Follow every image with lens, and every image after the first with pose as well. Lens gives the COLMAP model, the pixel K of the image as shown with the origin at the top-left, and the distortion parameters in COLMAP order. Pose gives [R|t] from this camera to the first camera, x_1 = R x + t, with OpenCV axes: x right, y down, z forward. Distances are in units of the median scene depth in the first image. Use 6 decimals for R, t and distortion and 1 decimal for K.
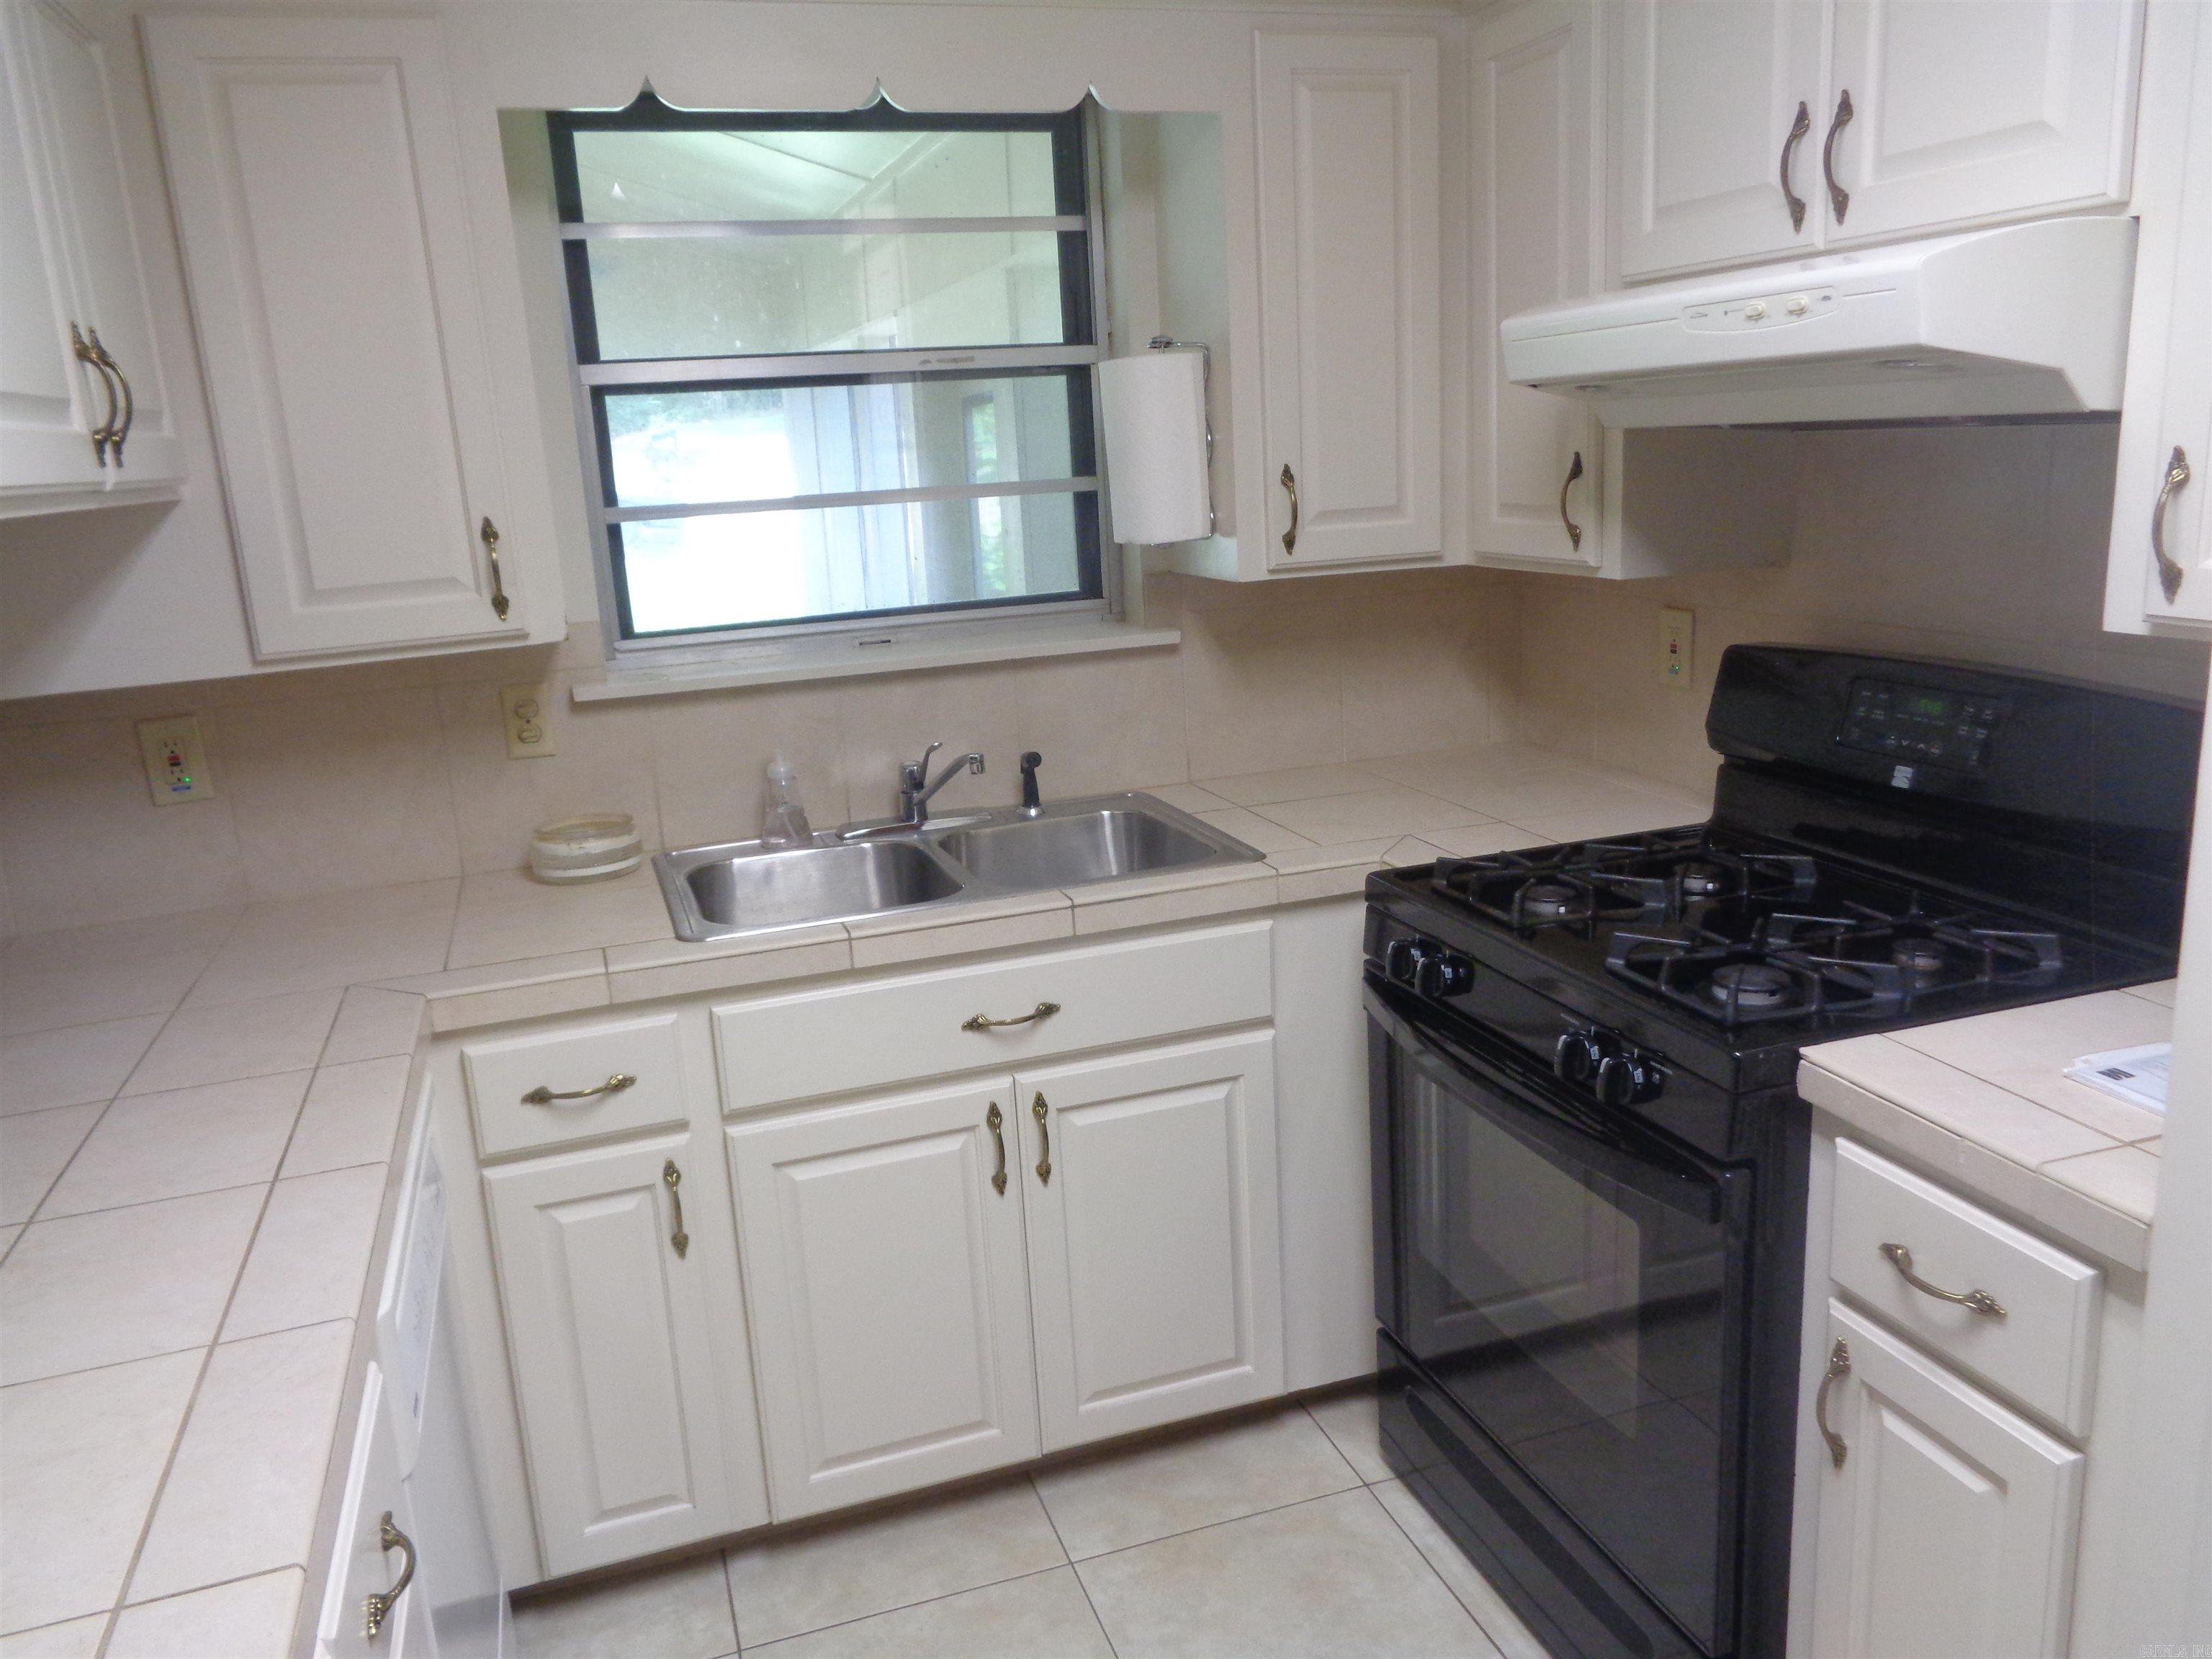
lens RADIAL K [[1624.6, 0, 1106.0], [0, 1624.6, 829.5], [0, 0, 1]] dist [-0.025976, 0.000279]
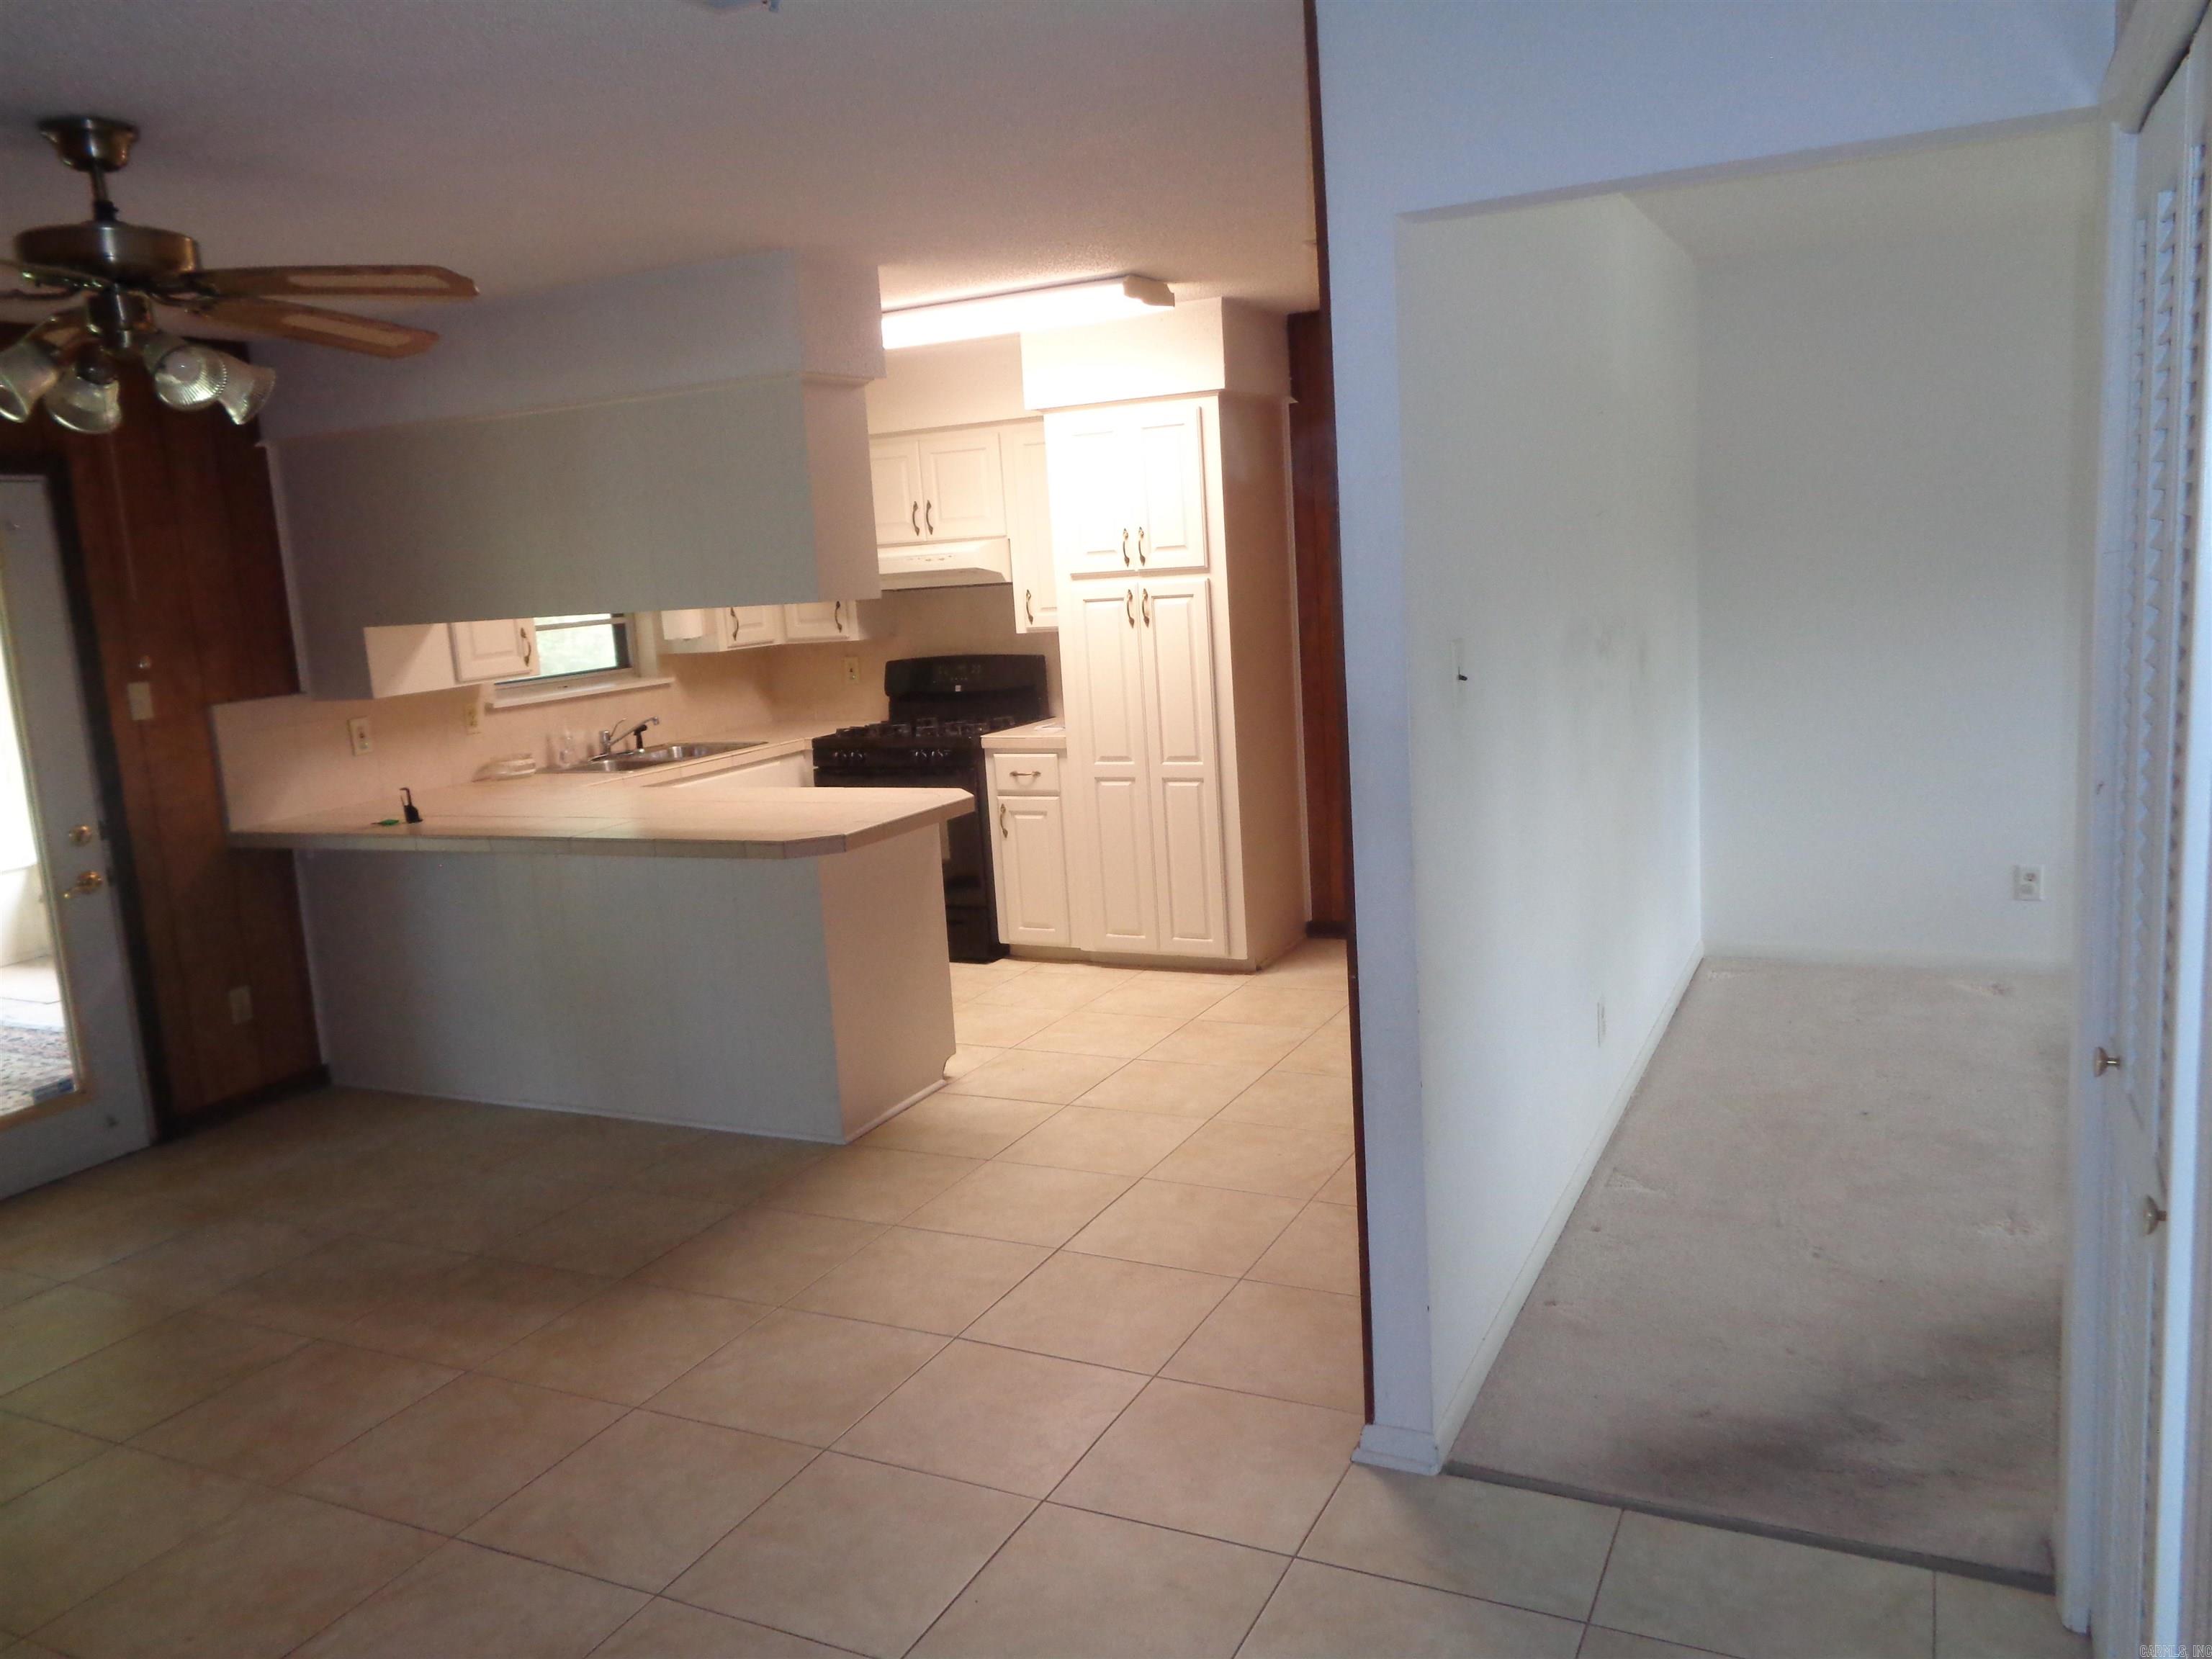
lens RADIAL K [[1603.1, 0, 1059.1], [0, 1603.1, 828.1], [0, 0, 1]] dist [0.024074, -0.003451]
pose [[0.715774, -0.108639, 0.689829, -1.755520], [0.189869, 0.980888, -0.042533, 0.448906], [-0.672024, 0.161422, 0.722721, -1.580662]]
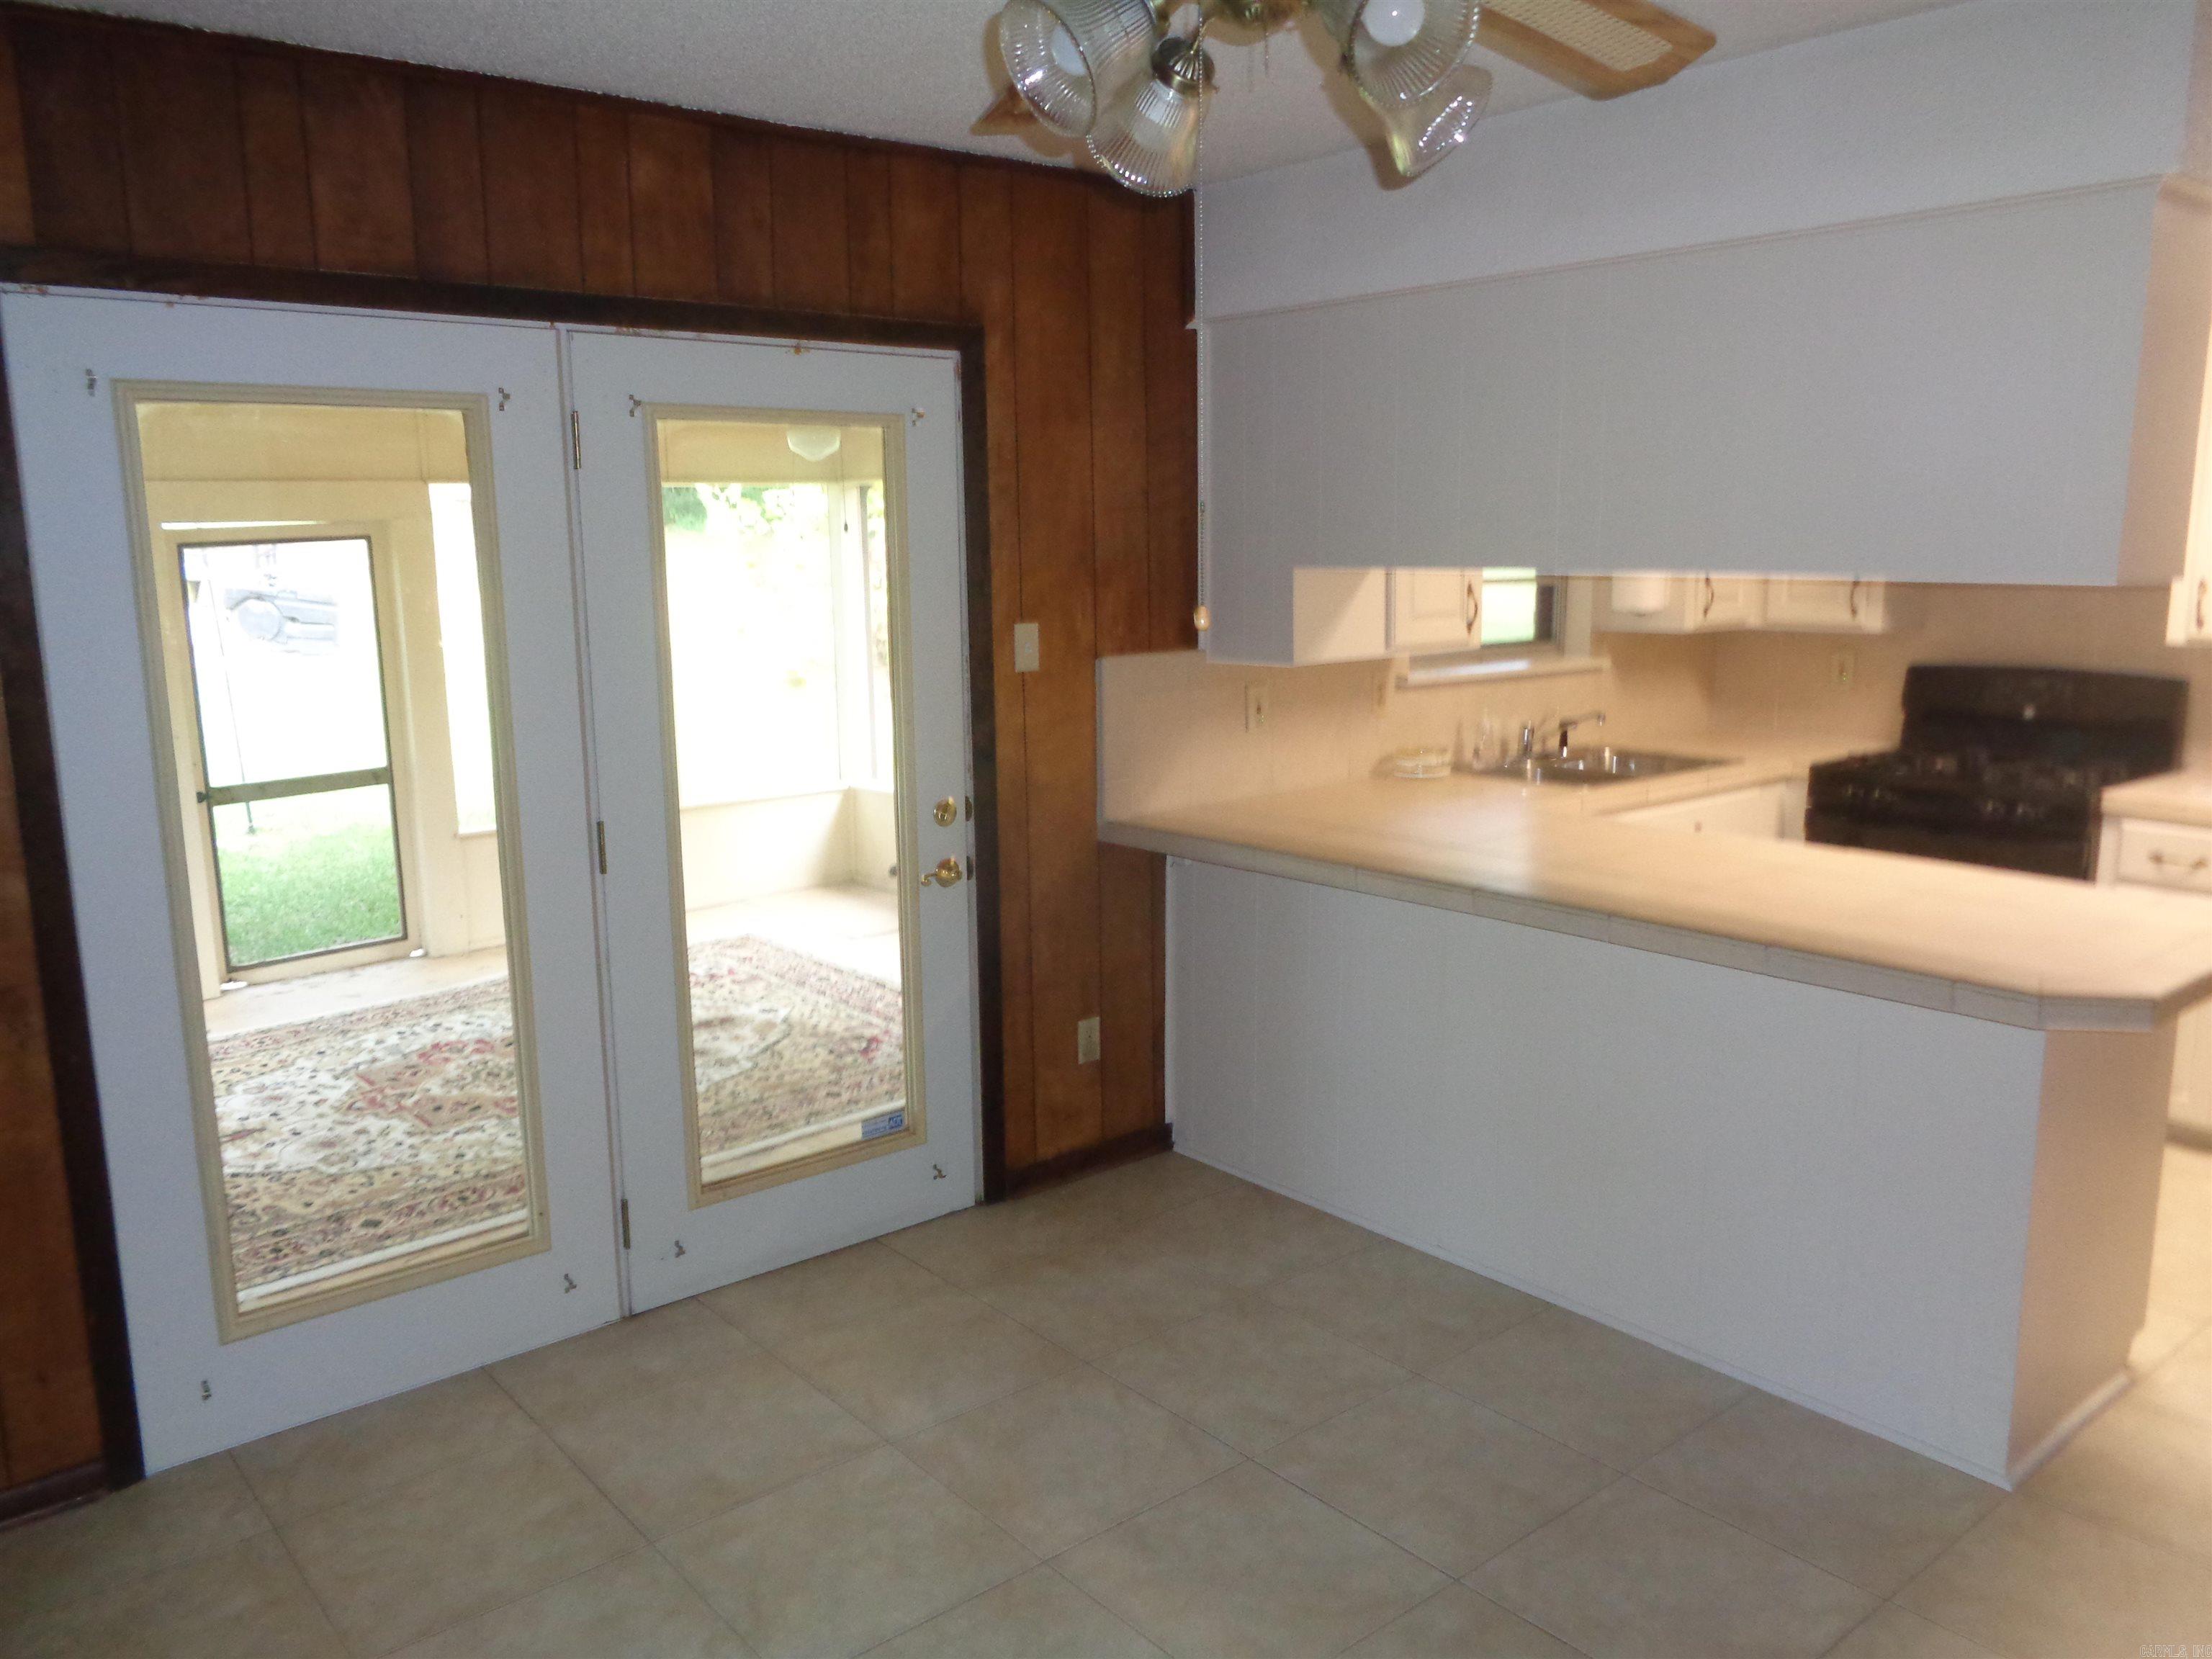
lens RADIAL K [[1624.6, 0, 1106.0], [0, 1624.6, 829.5], [0, 0, 1]] dist [-0.025976, 0.000279]
pose [[0.931778, -0.017321, 0.362615, -1.658377], [0.042813, 0.997134, -0.062382, 0.232720], [-0.360495, 0.073651, 0.929849, -0.714797]]
